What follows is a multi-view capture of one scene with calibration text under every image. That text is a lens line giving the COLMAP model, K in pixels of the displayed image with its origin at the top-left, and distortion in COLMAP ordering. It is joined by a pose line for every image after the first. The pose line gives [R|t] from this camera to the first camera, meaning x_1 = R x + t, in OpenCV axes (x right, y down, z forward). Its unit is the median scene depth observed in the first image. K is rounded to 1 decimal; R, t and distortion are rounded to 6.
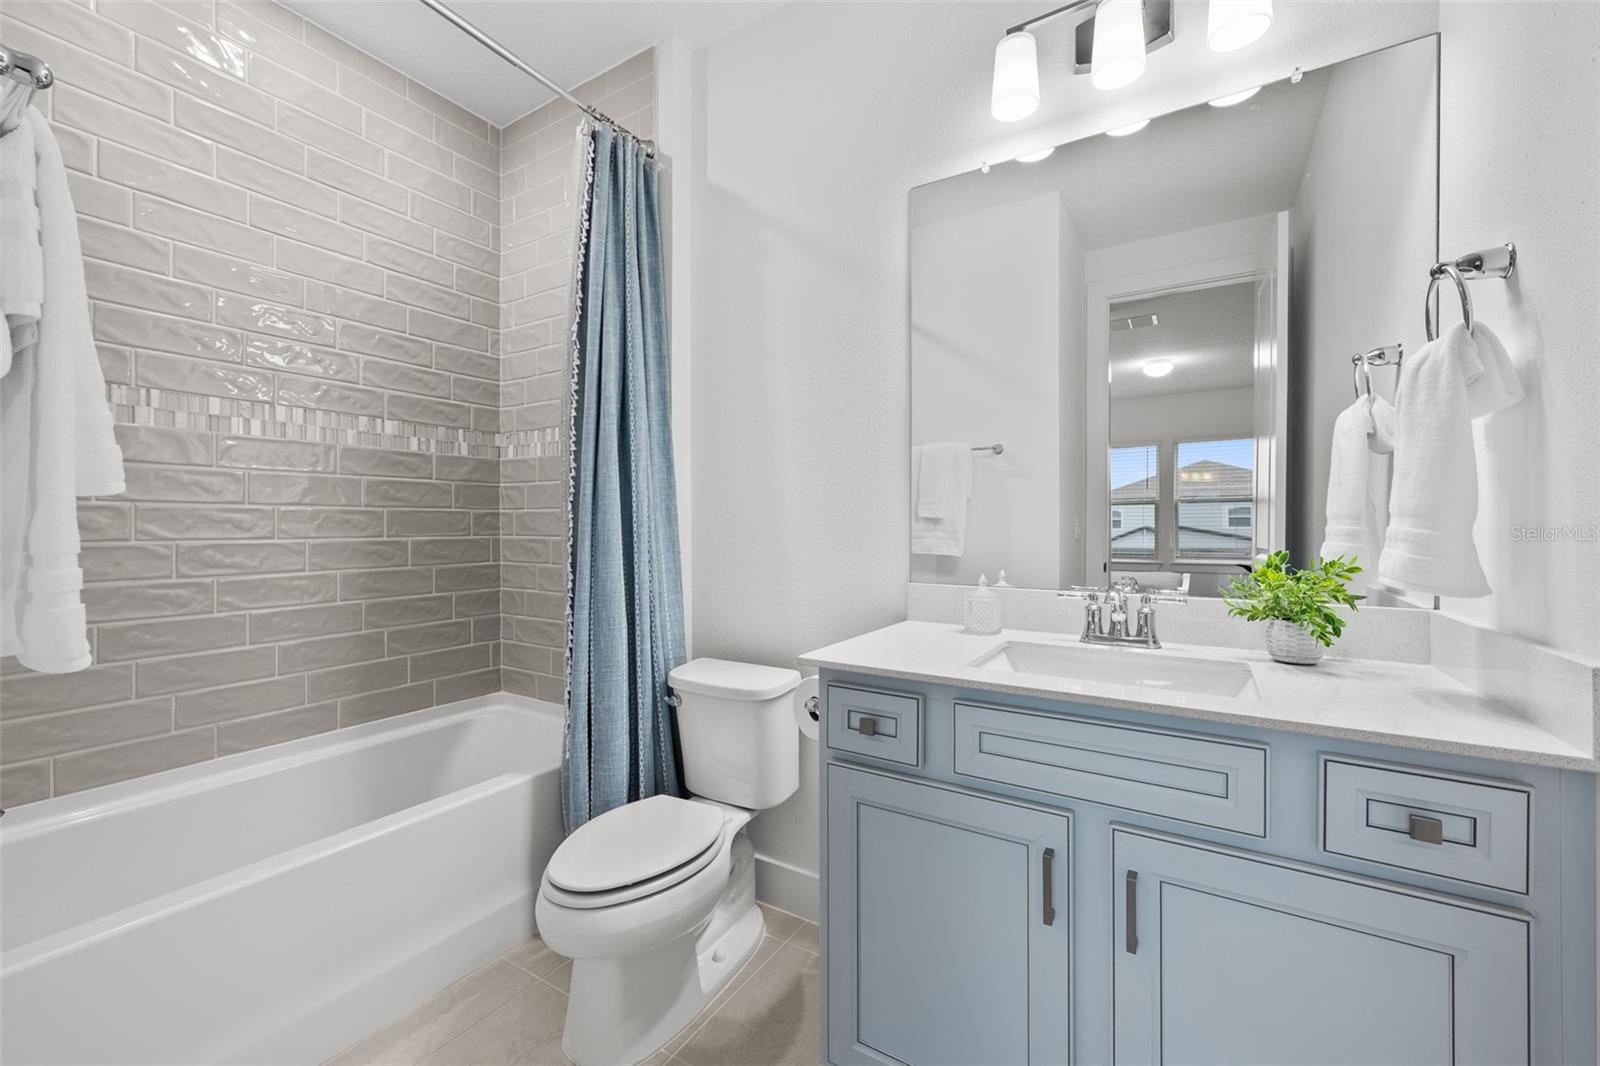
lens RADIAL K [[615.7, 0, 797.9], [0, 615.7, 525.8], [0, 0, 1]] dist [-0.009307, -0.000804]
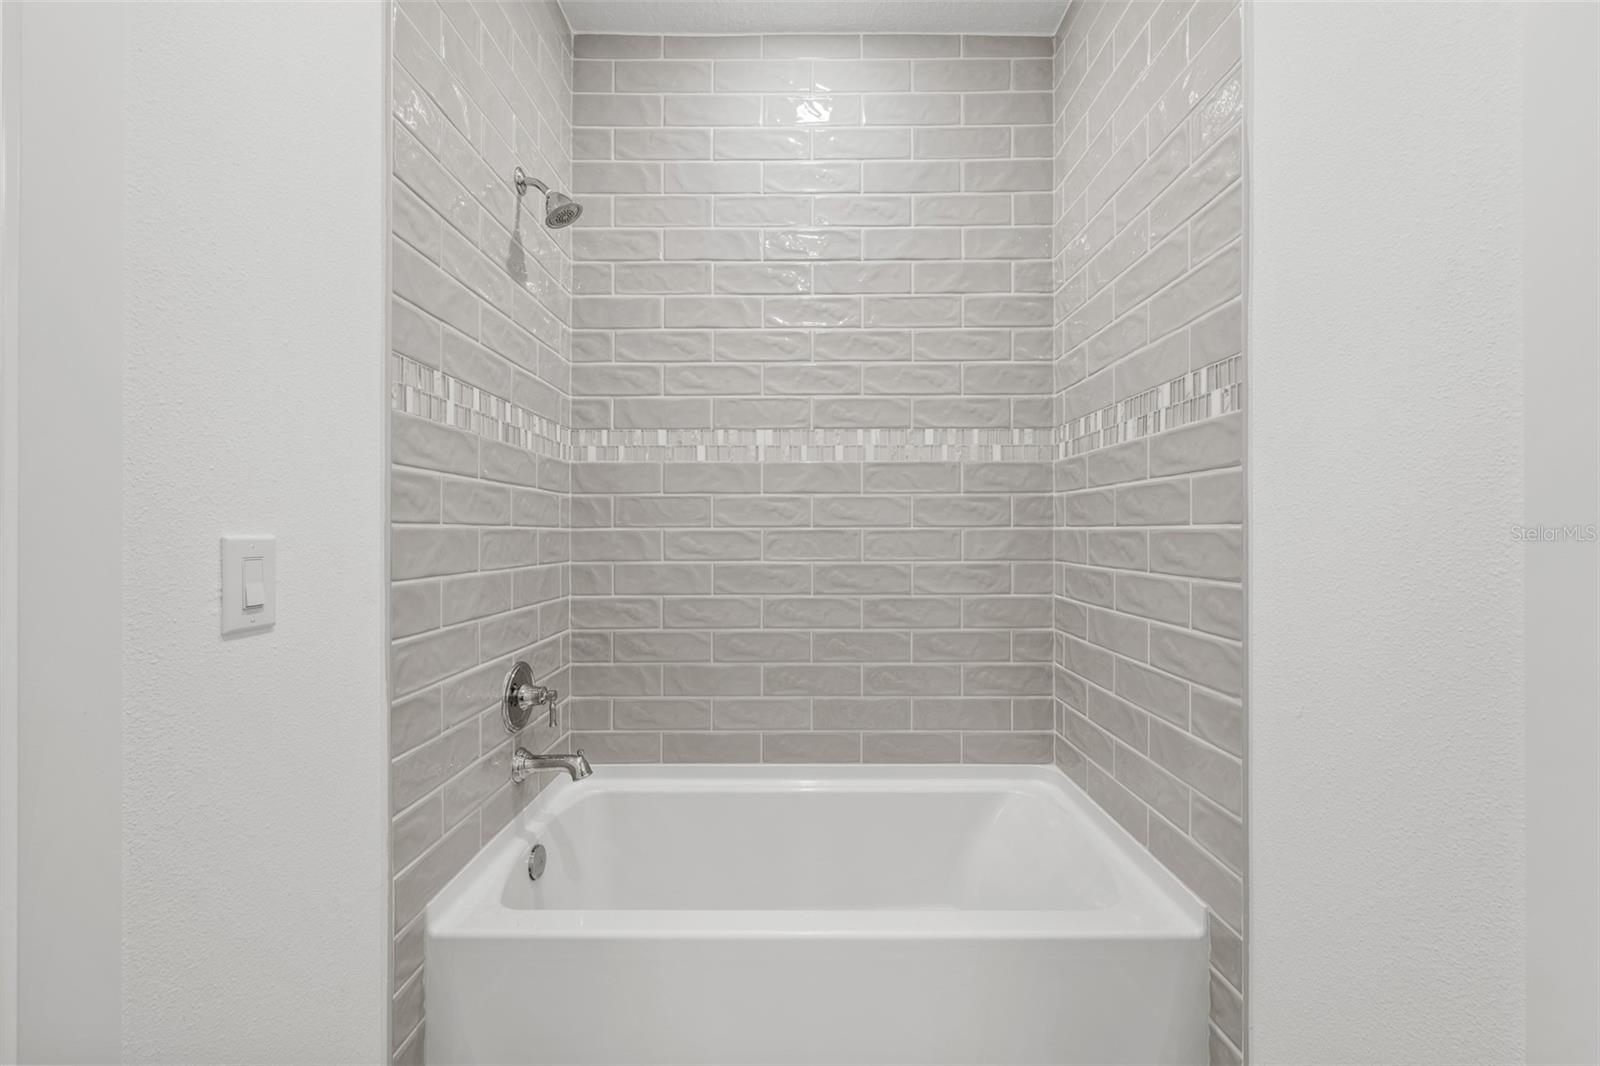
lens RADIAL K [[759.5, 0, 802.5], [0, 759.5, 535.5], [0, 0, 1]] dist [-0.003695, -0.000330]
pose [[0.536264, -0.010744, -0.843982, 0.190001], [-0.002968, 0.999889, -0.014614, -0.001827], [0.844045, 0.010342, 0.536172, 0.299420]]
